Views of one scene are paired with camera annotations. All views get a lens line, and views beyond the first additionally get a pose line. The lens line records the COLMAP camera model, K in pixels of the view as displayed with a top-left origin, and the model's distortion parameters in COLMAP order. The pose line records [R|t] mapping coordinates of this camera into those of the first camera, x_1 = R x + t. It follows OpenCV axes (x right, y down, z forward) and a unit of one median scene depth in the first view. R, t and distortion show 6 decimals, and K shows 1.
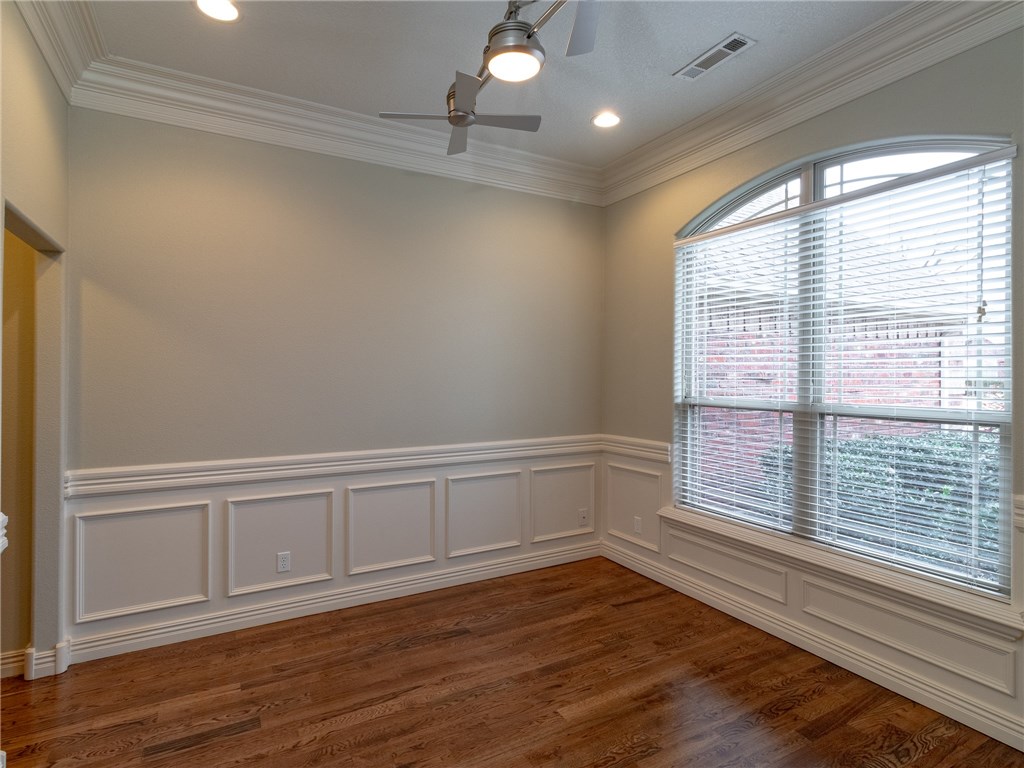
lens RADIAL K [[549.0, 0, 518.6], [0, 549.0, 375.6], [0, 0, 1]] dist [0.004163, 0.002433]
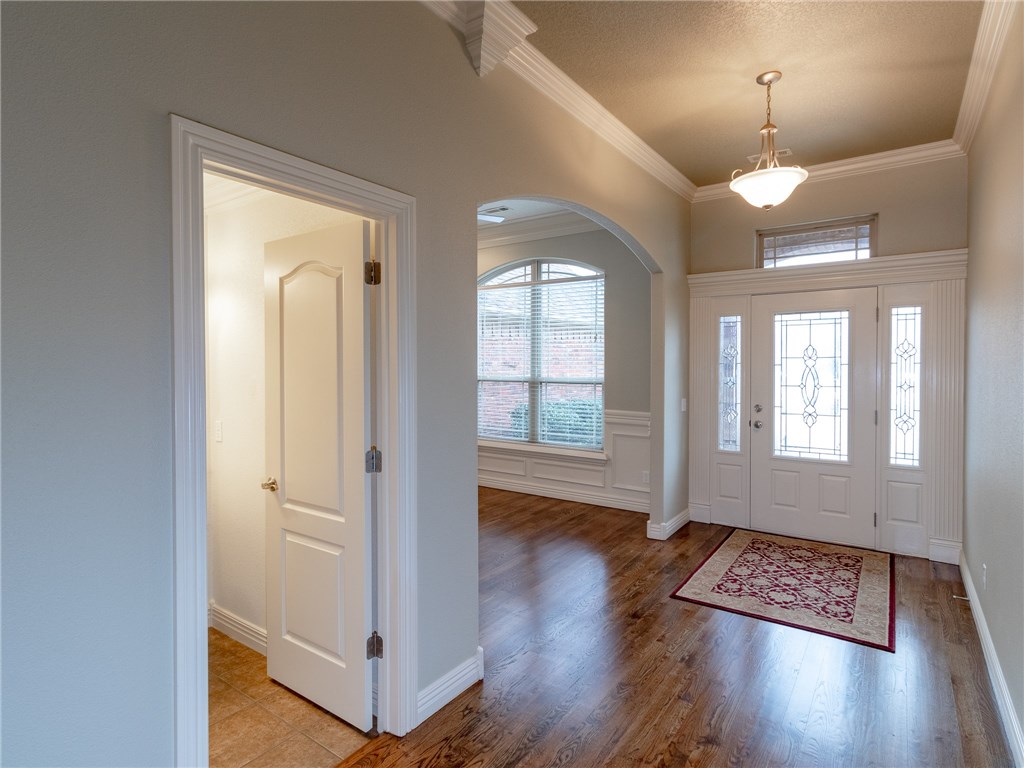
lens RADIAL K [[549.0, 0, 517.9], [0, 549.0, 375.1], [0, 0, 1]] dist [0.004163, 0.002433]
pose [[0.900758, -0.014379, 0.434083, -0.420408], [0.004585, 0.999711, 0.023602, -0.006901], [-0.434297, -0.019269, 0.900563, -0.816647]]
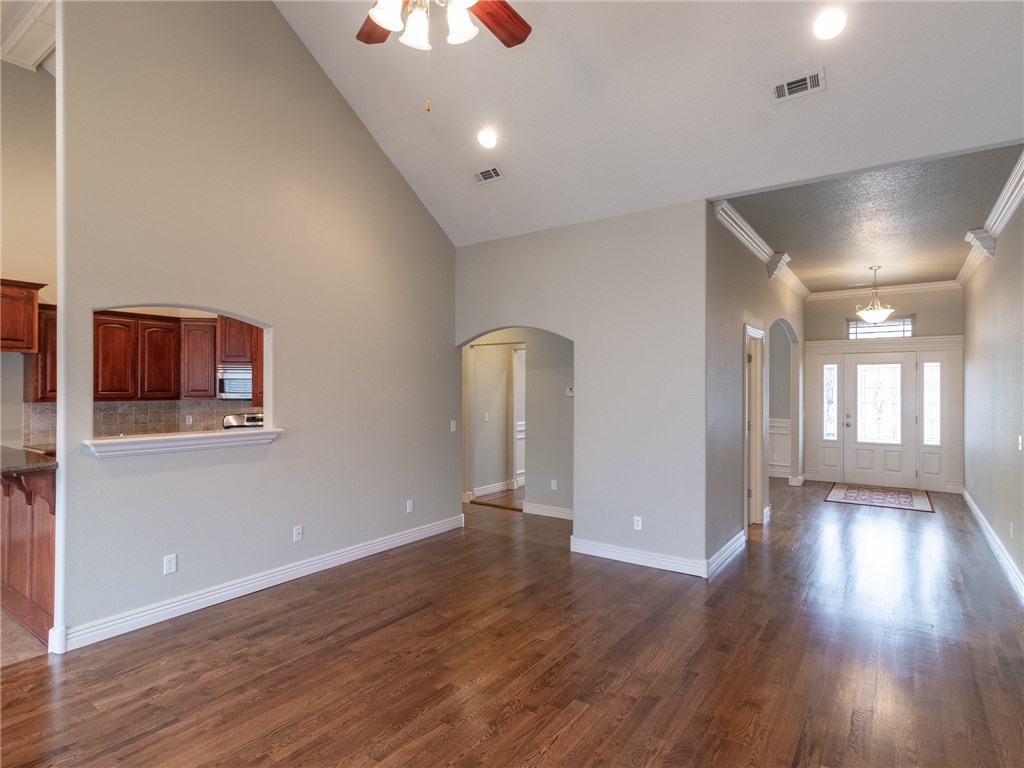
lens RADIAL K [[549.0, 0, 505.6], [0, 549.0, 387.7], [0, 0, 1]] dist [0.004163, 0.002433]
pose [[0.905894, 0.000258, 0.423505, -1.946378], [-0.000686, 0.999999, 0.000860, -0.018851], [-0.423504, -0.001070, 0.905894, -1.538235]]
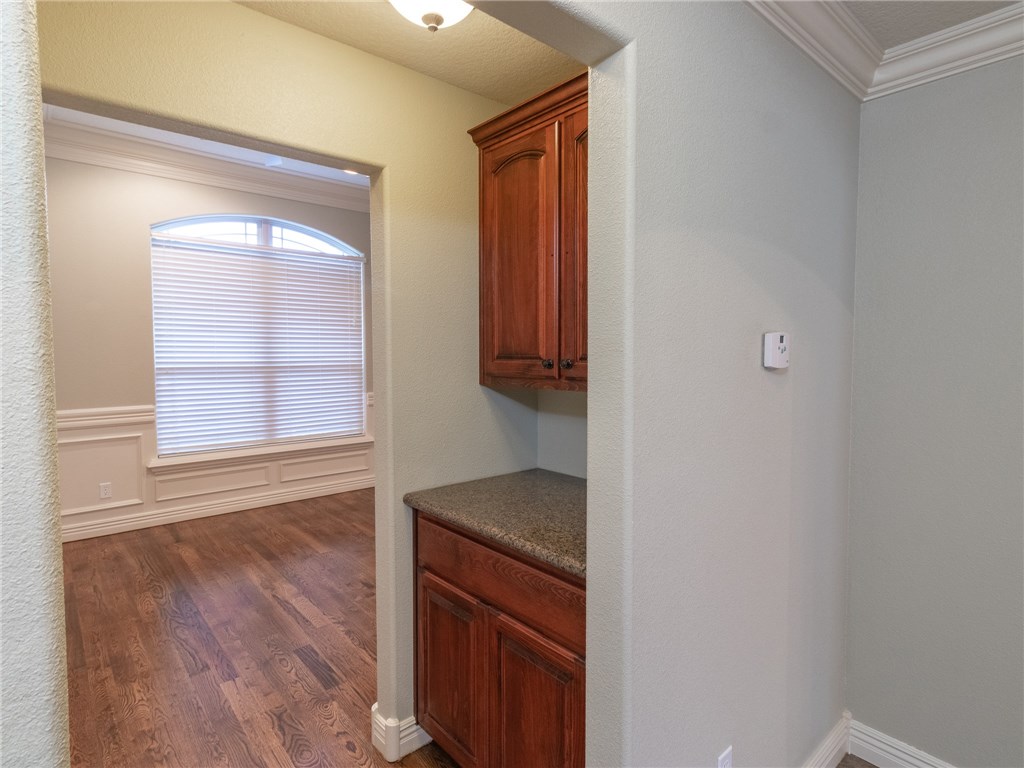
lens RADIAL K [[549.0, 0, 514.2], [0, 549.0, 363.0], [0, 0, 1]] dist [0.004163, 0.002433]
pose [[-0.206494, -0.027898, 0.978050, -1.269259], [0.000791, 0.999588, 0.028680, 0.002325], [-0.978448, 0.006695, -0.206387, 0.609681]]
